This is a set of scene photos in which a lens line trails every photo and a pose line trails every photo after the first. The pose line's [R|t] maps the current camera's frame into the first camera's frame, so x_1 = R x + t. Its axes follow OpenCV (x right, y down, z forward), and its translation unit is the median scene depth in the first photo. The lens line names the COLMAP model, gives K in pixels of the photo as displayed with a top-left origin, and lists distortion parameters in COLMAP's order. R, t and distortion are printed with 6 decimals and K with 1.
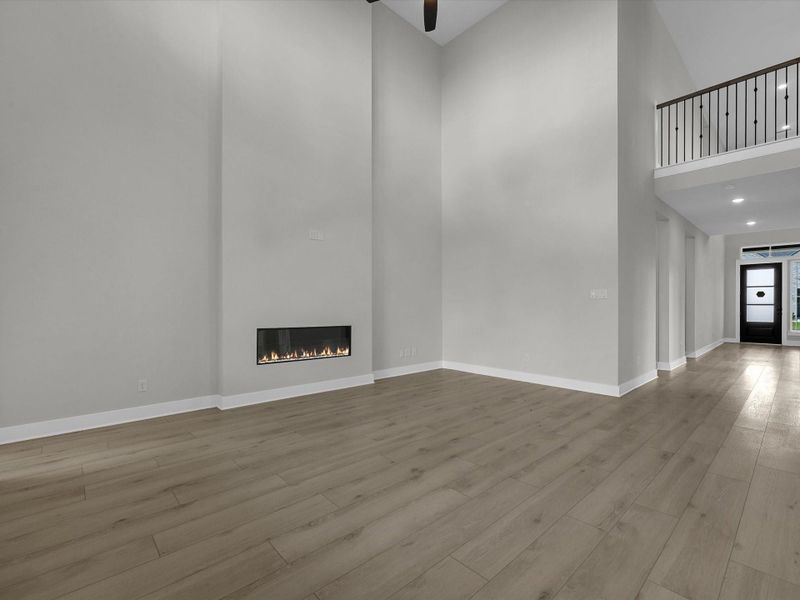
lens RADIAL K [[366.1, 0, 398.6], [0, 366.1, 304.0], [0, 0, 1]] dist [0.000447, 0.000041]
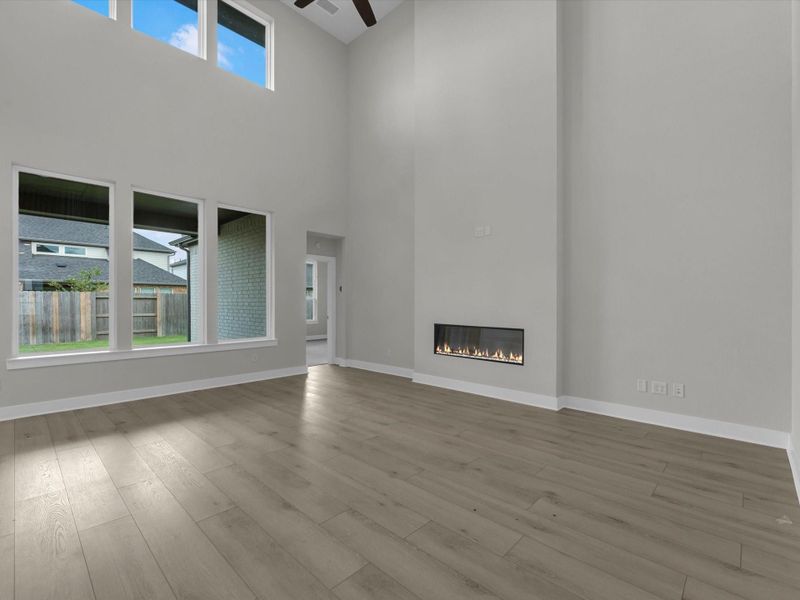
lens RADIAL K [[366.1, 0, 398.6], [0, 366.1, 304.0], [0, 0, 1]] dist [0.000447, 0.000041]
pose [[0.068350, 0.002016, -0.997659, 0.853679], [0.006405, 0.999976, 0.002459, 0.000760], [0.997641, -0.006558, 0.068336, 0.851819]]
